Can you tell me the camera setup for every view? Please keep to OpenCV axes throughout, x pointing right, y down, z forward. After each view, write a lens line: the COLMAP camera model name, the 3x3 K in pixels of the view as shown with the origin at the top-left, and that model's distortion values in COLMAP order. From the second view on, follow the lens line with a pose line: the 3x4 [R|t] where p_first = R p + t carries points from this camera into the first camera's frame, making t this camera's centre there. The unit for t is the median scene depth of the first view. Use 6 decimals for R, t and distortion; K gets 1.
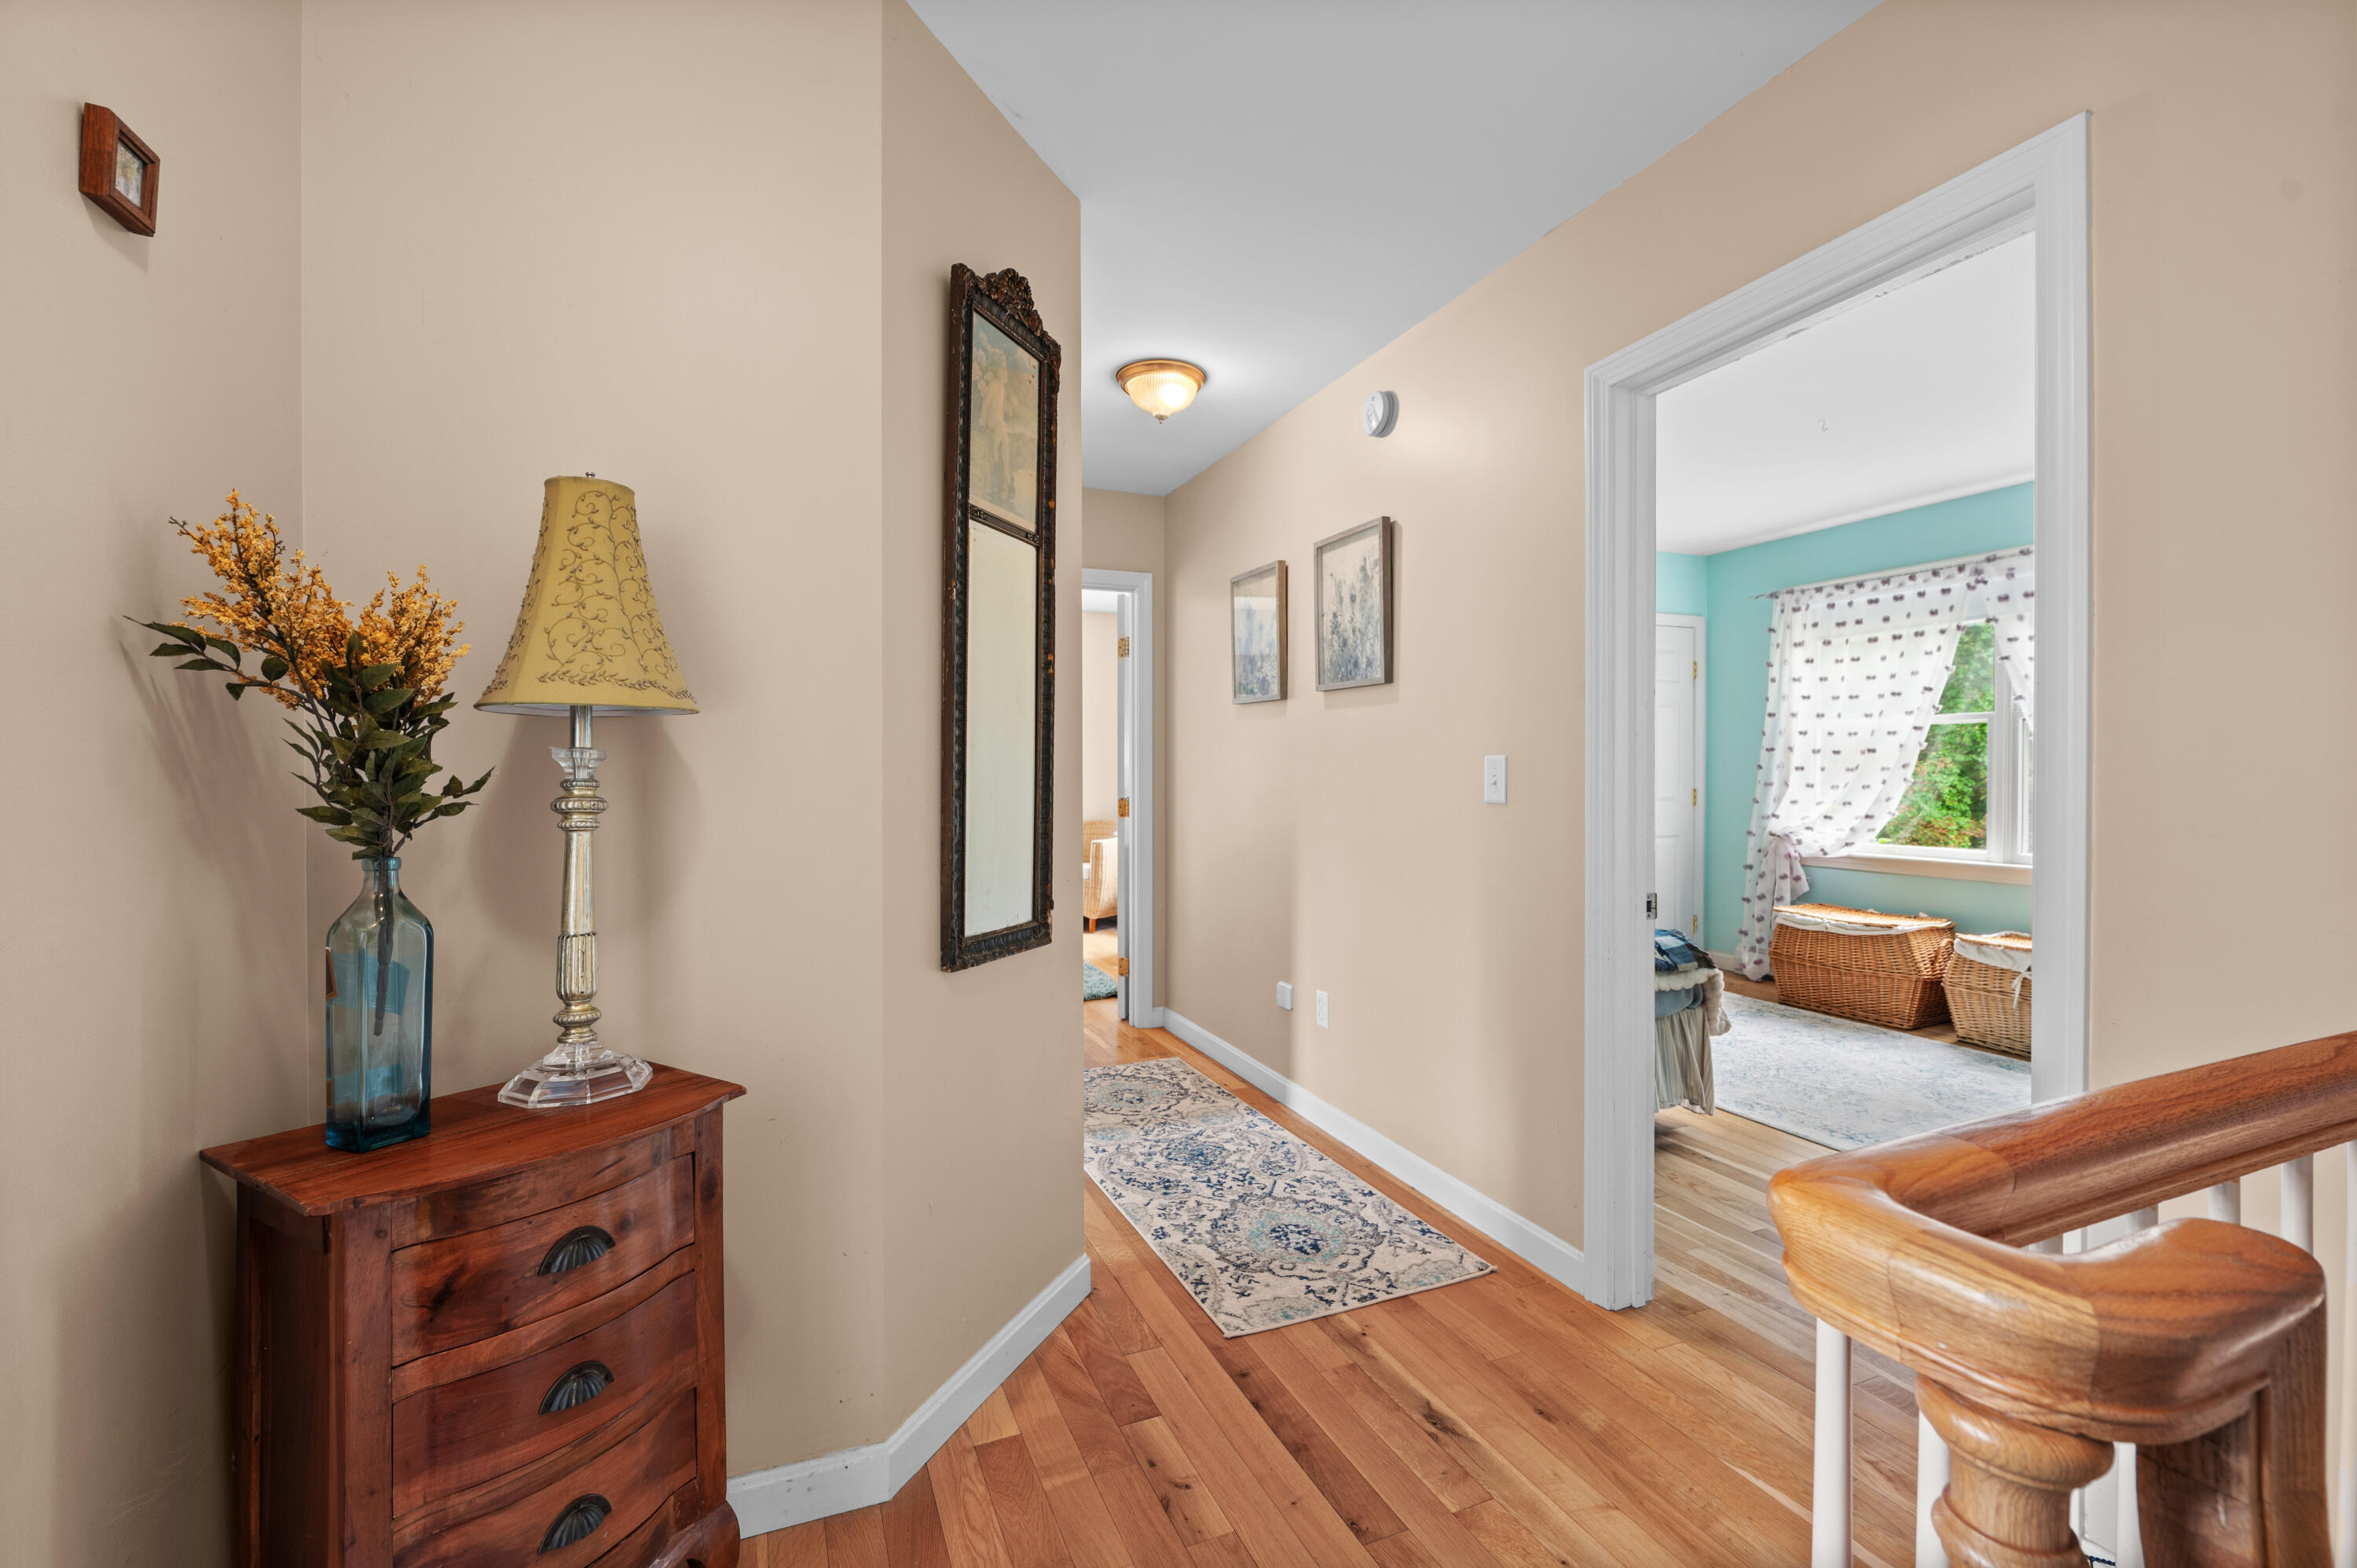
lens RADIAL K [[990.1, 0, 1178.5], [0, 990.1, 784.0], [0, 0, 1]] dist [-0.002434, -0.000404]
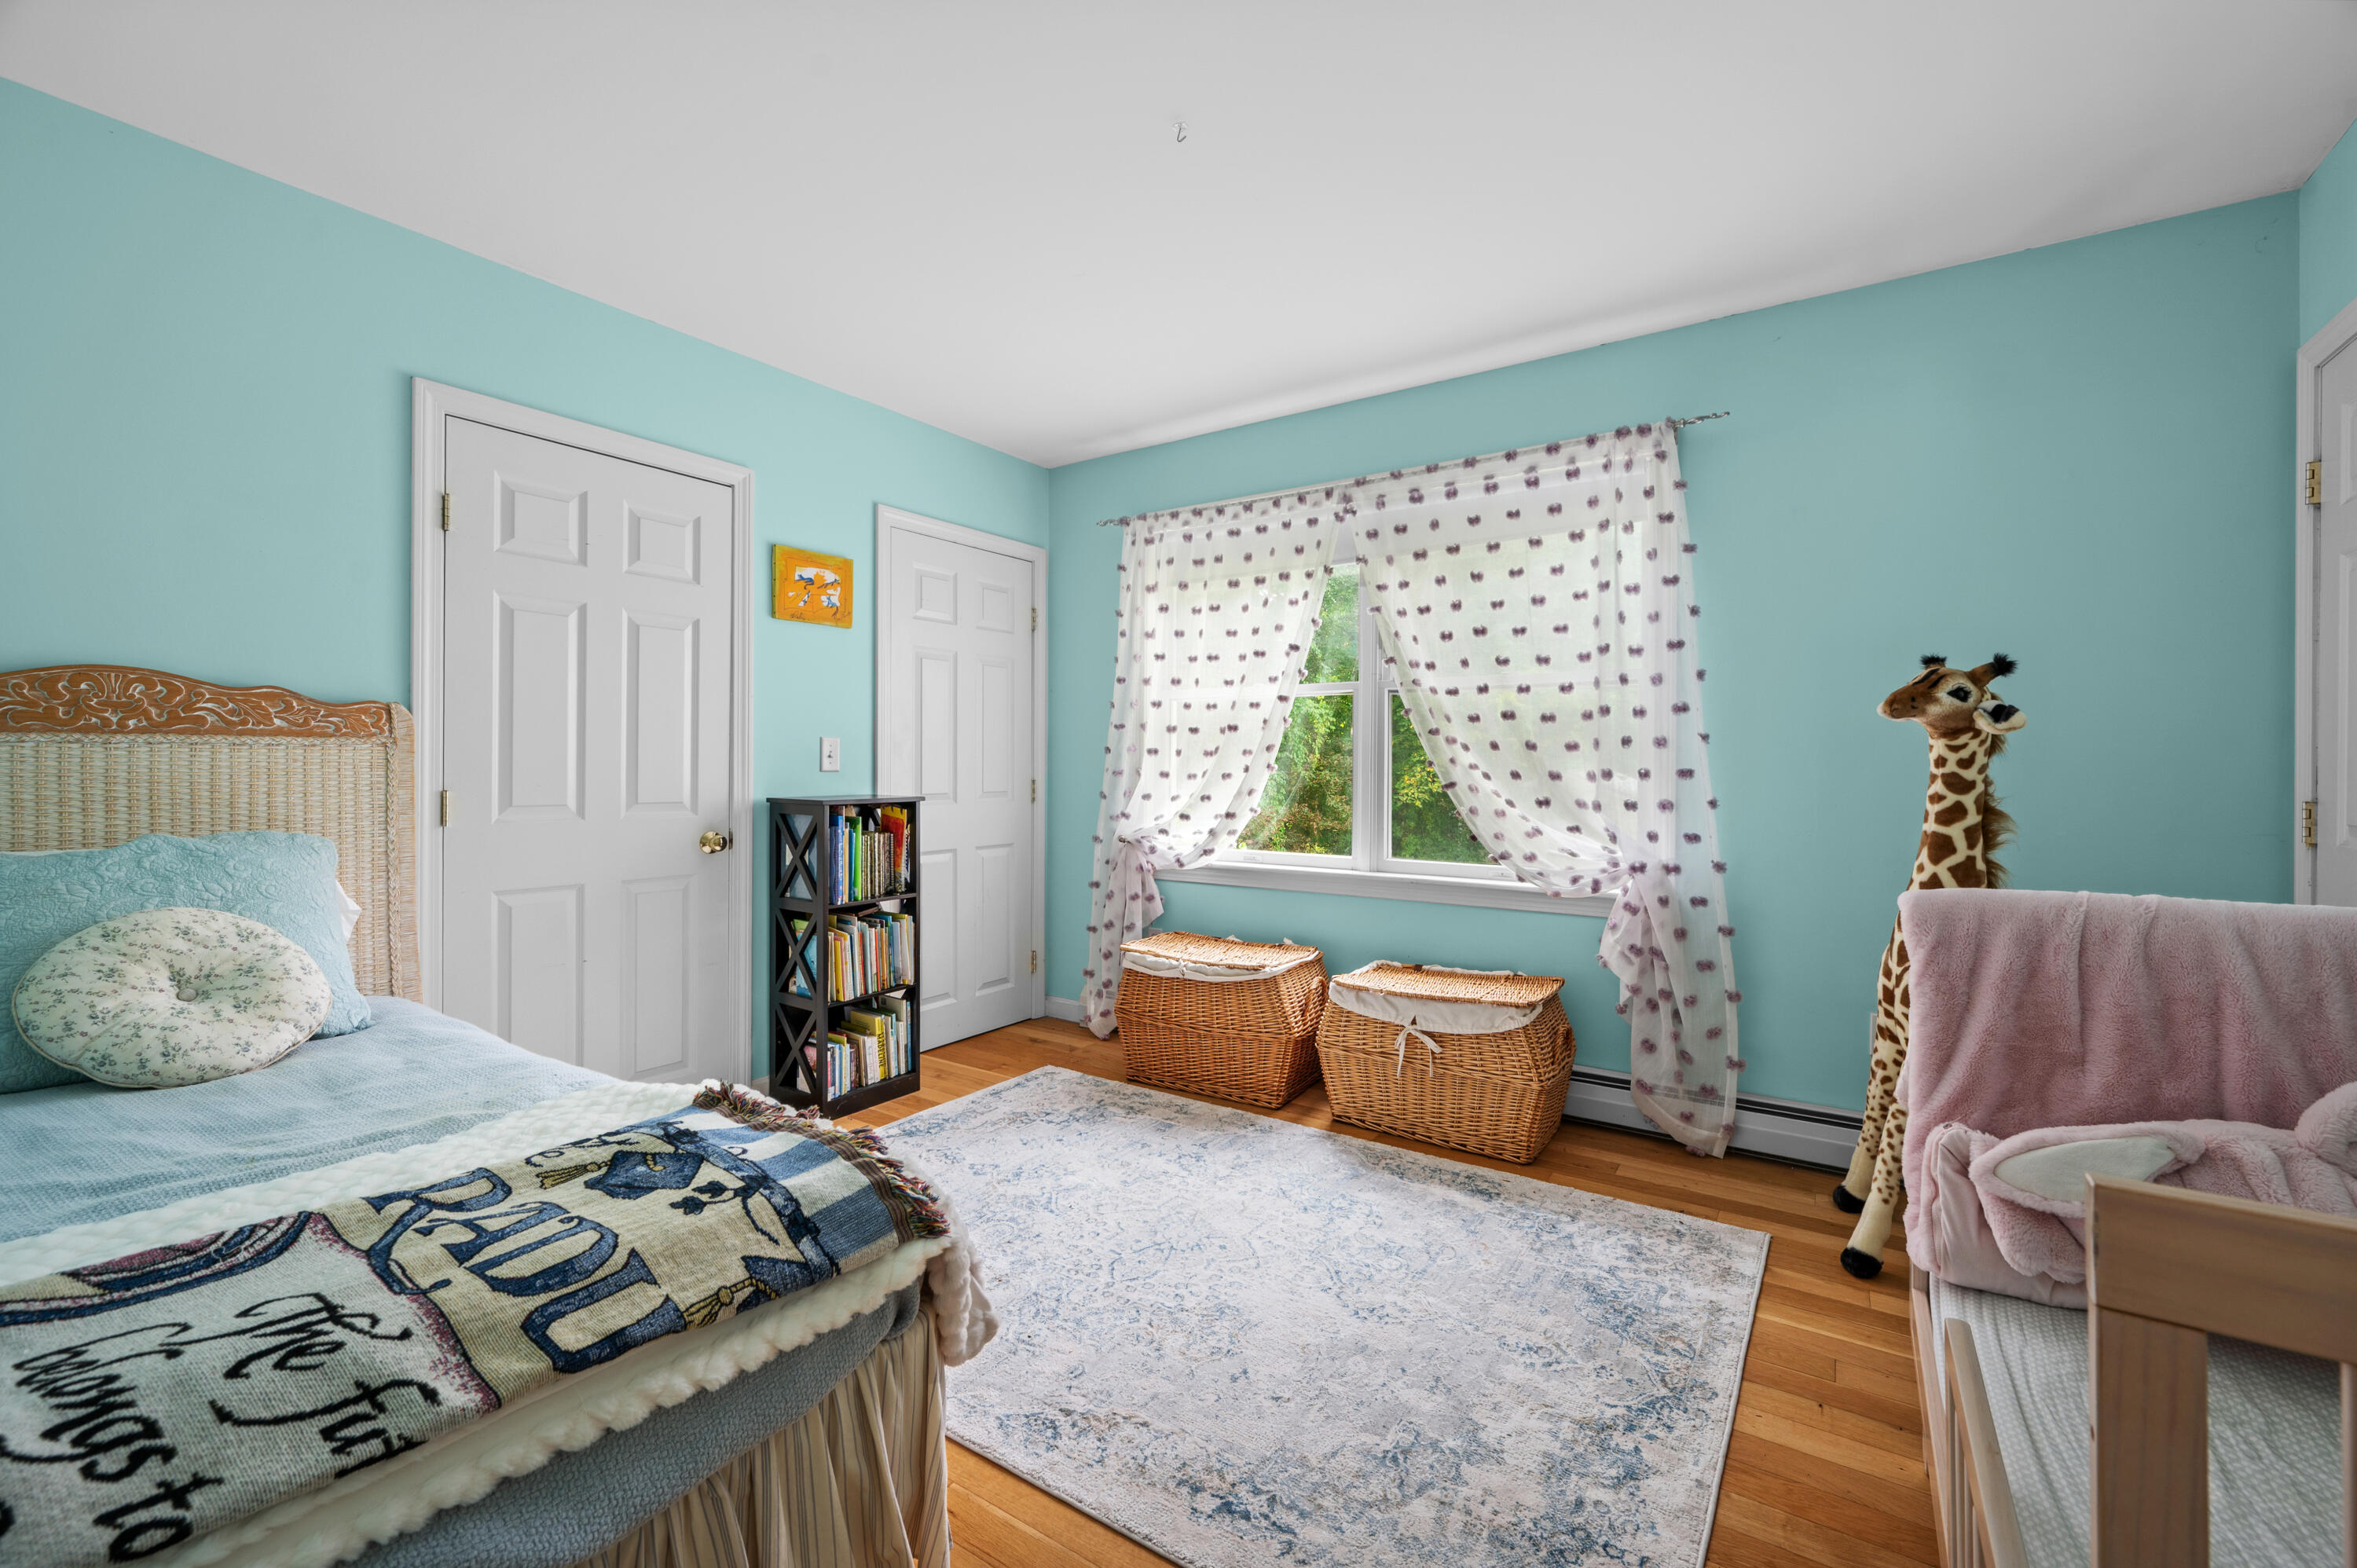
lens RADIAL K [[990.1, 0, 1178.5], [0, 990.1, 784.0], [0, 0, 1]] dist [-0.002434, -0.000404]
pose [[0.838329, -0.003366, 0.545154, 0.247538], [0.000145, 0.999982, 0.005952, 0.004491], [-0.545164, -0.004911, 0.838315, 0.379029]]
